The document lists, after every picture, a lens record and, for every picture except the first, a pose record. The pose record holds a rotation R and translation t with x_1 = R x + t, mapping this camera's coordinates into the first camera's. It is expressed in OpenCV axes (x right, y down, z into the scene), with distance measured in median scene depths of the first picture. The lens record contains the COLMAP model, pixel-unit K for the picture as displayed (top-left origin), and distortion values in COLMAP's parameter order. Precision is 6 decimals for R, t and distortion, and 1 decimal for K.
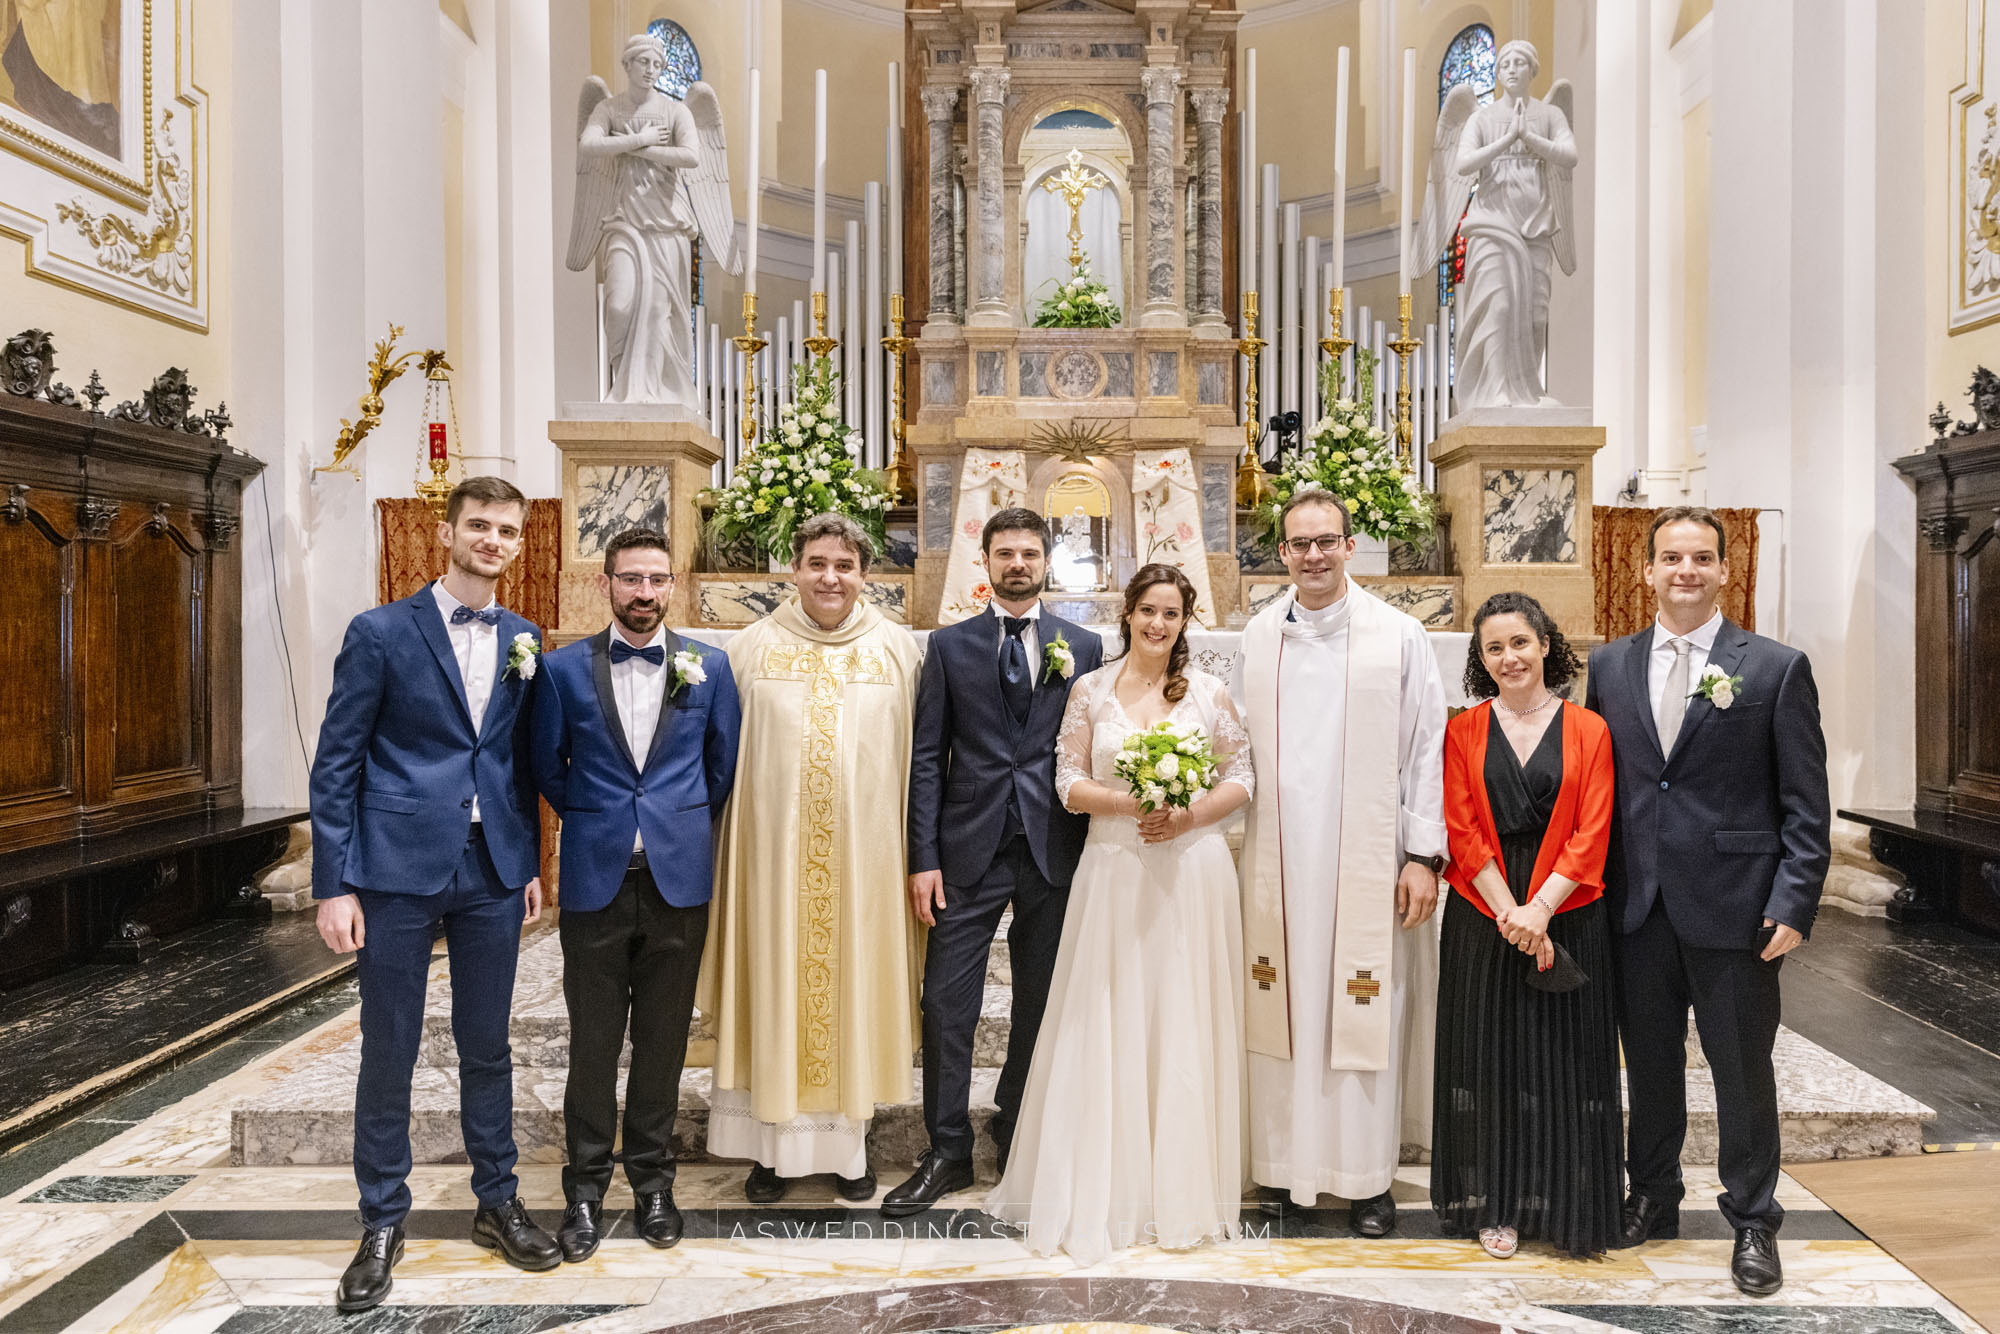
lens RADIAL K [[2128.3, 0, 1000.0], [0, 2128.3, 667.0], [0, 0, 1]] dist [-0.118030, 0.008808]
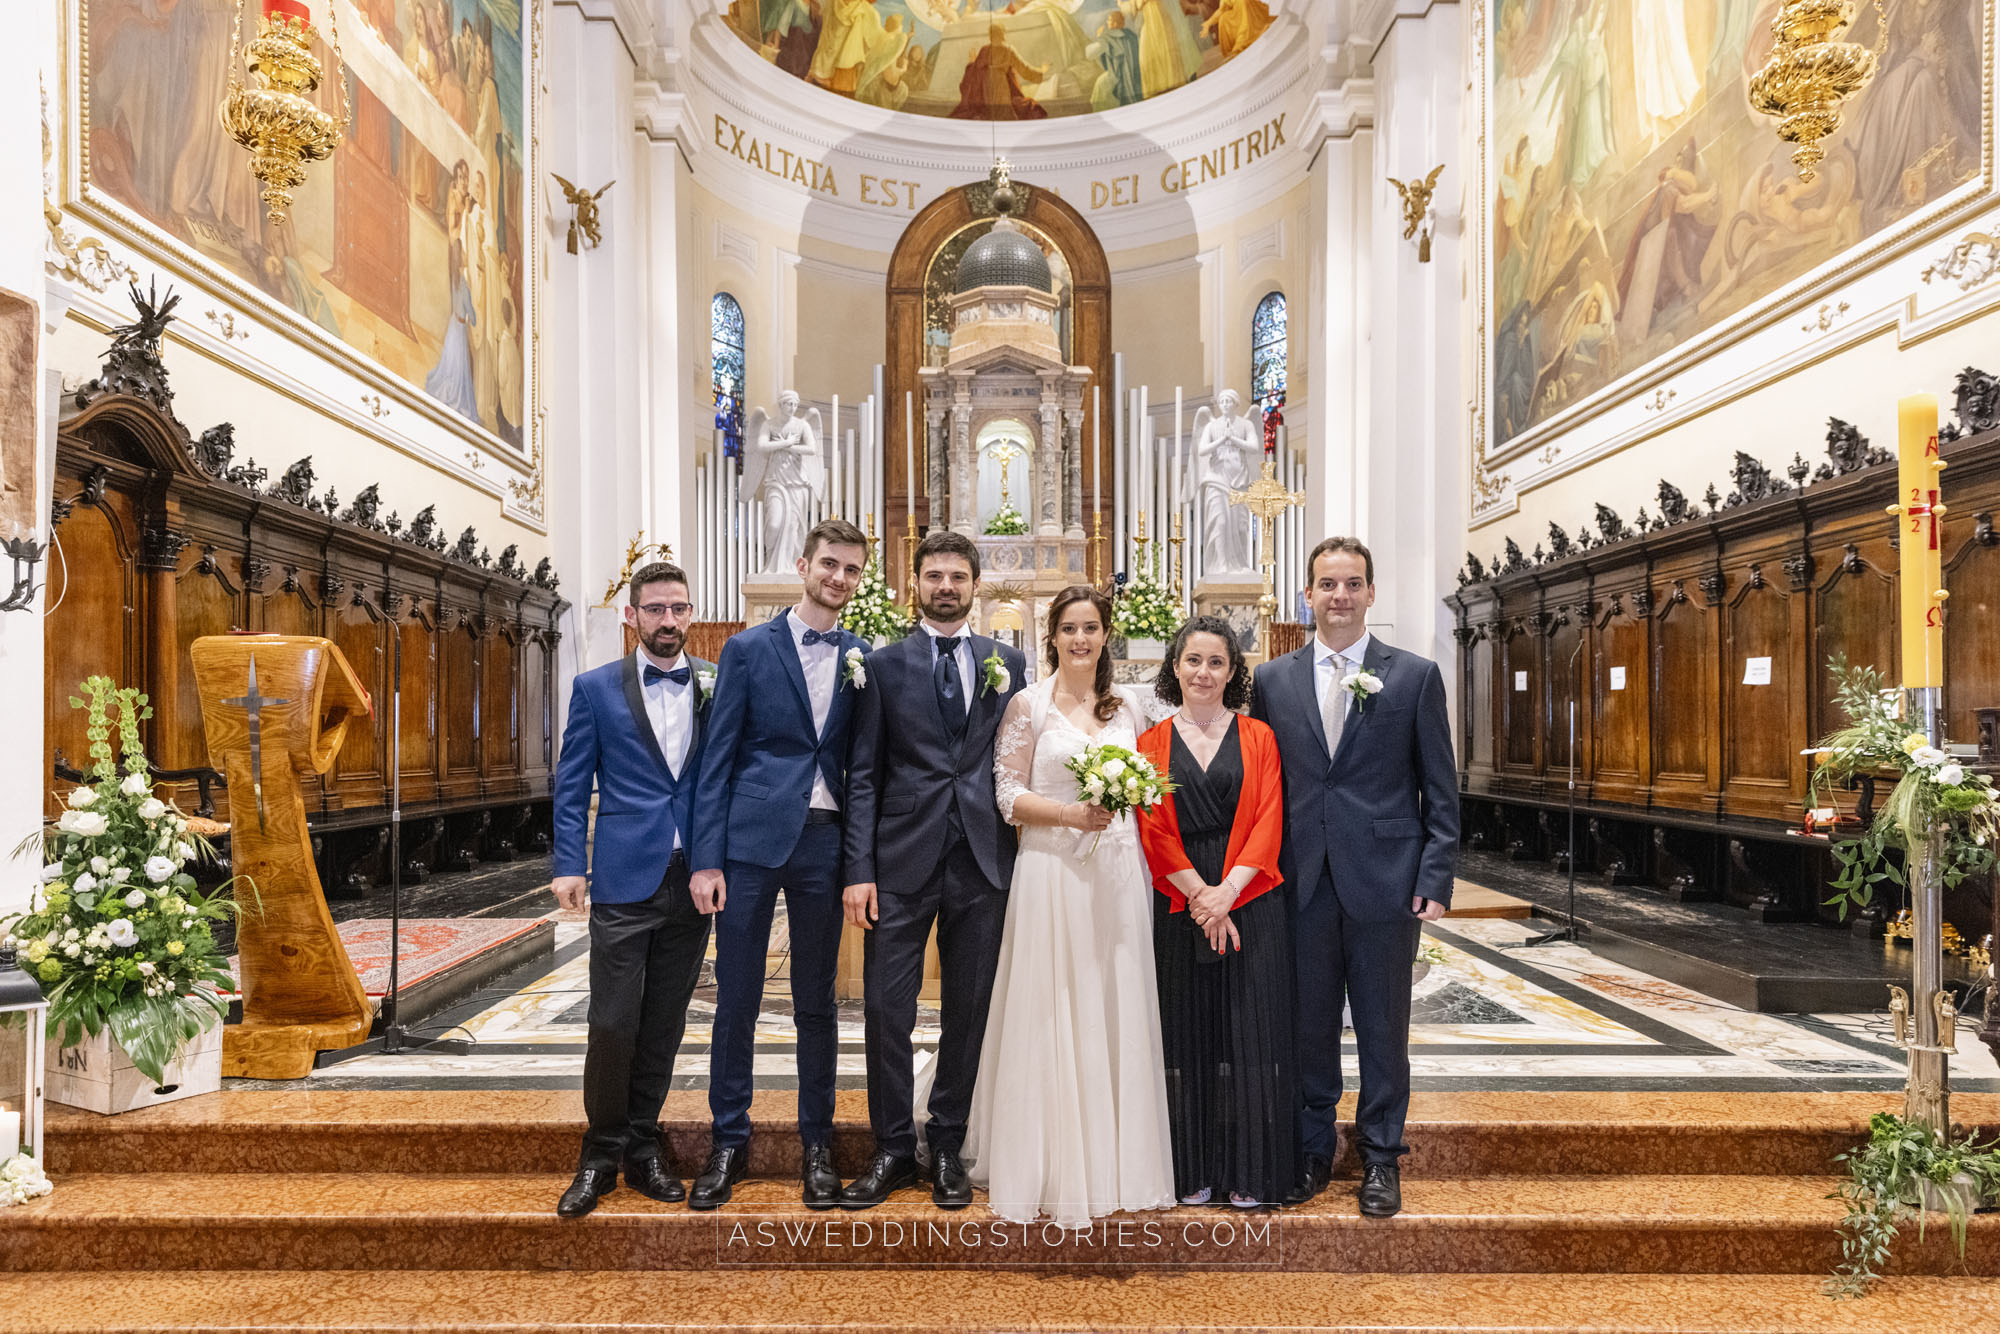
lens RADIAL K [[2128.3, 0, 1000.0], [0, 2128.3, 667.0], [0, 0, 1]] dist [-0.118030, 0.008808]
pose [[0.999470, -0.003433, 0.032385, -0.033780], [0.003695, 0.999961, -0.008016, -0.020971], [-0.032357, 0.008131, 0.999443, -0.969925]]
